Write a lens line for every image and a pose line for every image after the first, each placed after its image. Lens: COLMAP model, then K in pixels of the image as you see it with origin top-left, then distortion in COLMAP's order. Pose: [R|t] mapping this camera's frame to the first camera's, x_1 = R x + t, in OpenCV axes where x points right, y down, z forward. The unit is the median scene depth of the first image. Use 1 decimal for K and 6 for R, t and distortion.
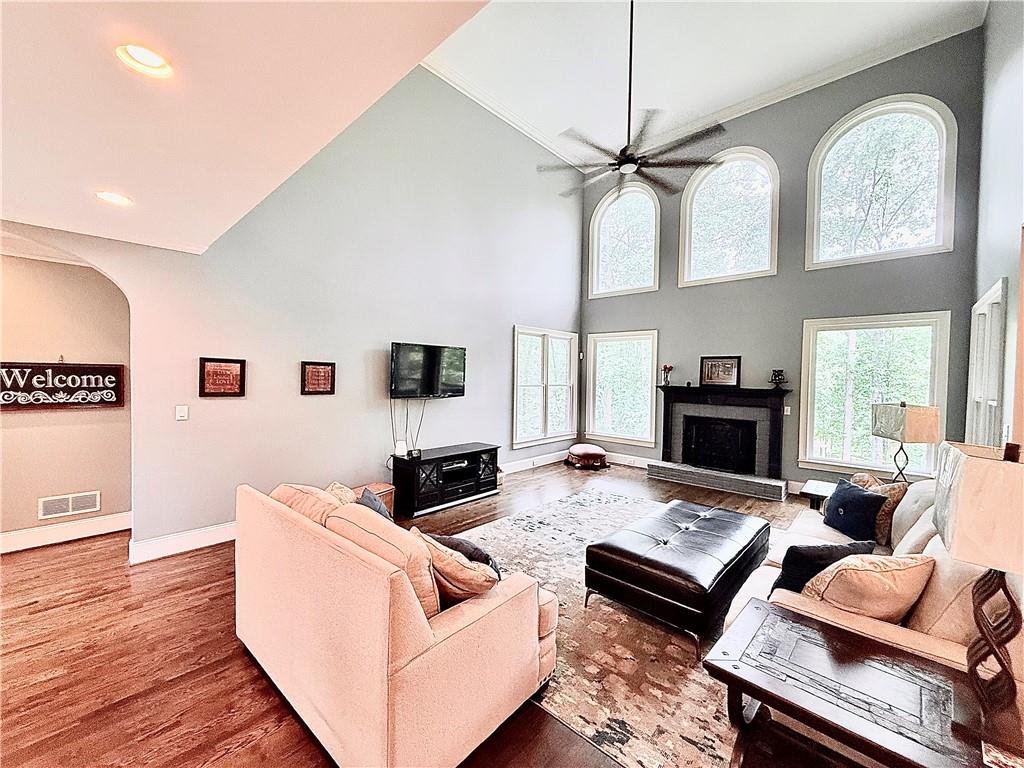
lens RADIAL K [[410.1, 0, 510.7], [0, 410.1, 384.0], [0, 0, 1]] dist [-0.000363, -0.000095]
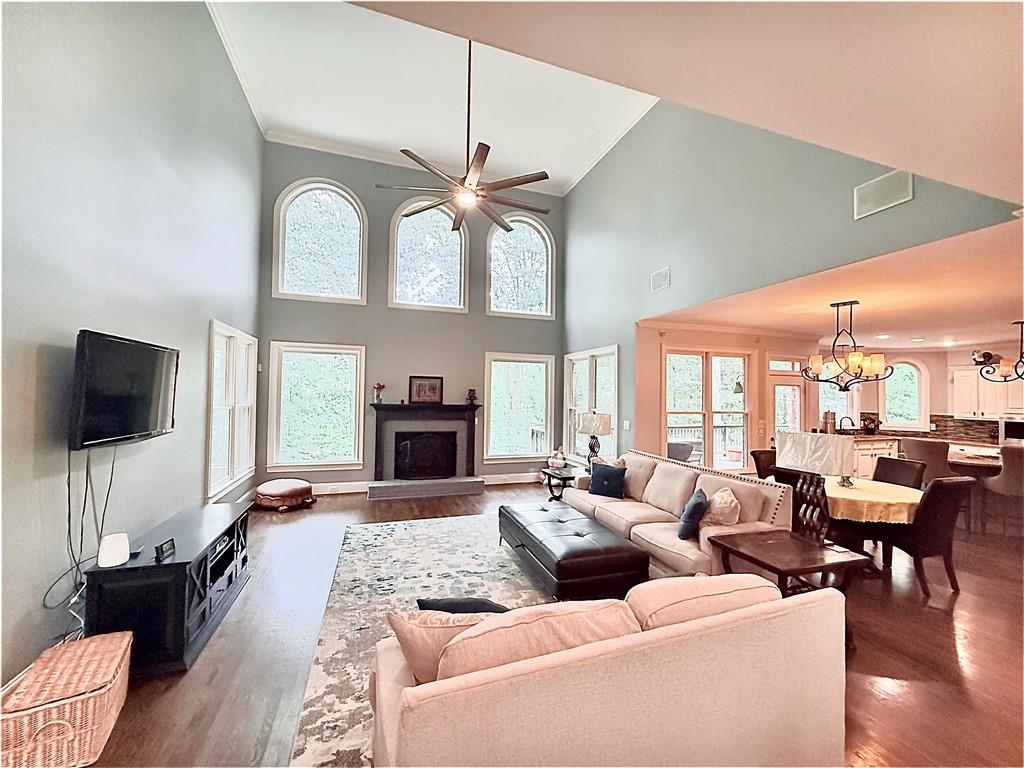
lens RADIAL K [[410.1, 0, 511.7], [0, 410.1, 385.0], [0, 0, 1]] dist [-0.000363, -0.000095]
pose [[0.471303, 0.011763, 0.881893, -0.378176], [0.011769, 0.999738, -0.019624, -0.019902], [-0.881893, 0.019628, 0.471041, 0.276600]]
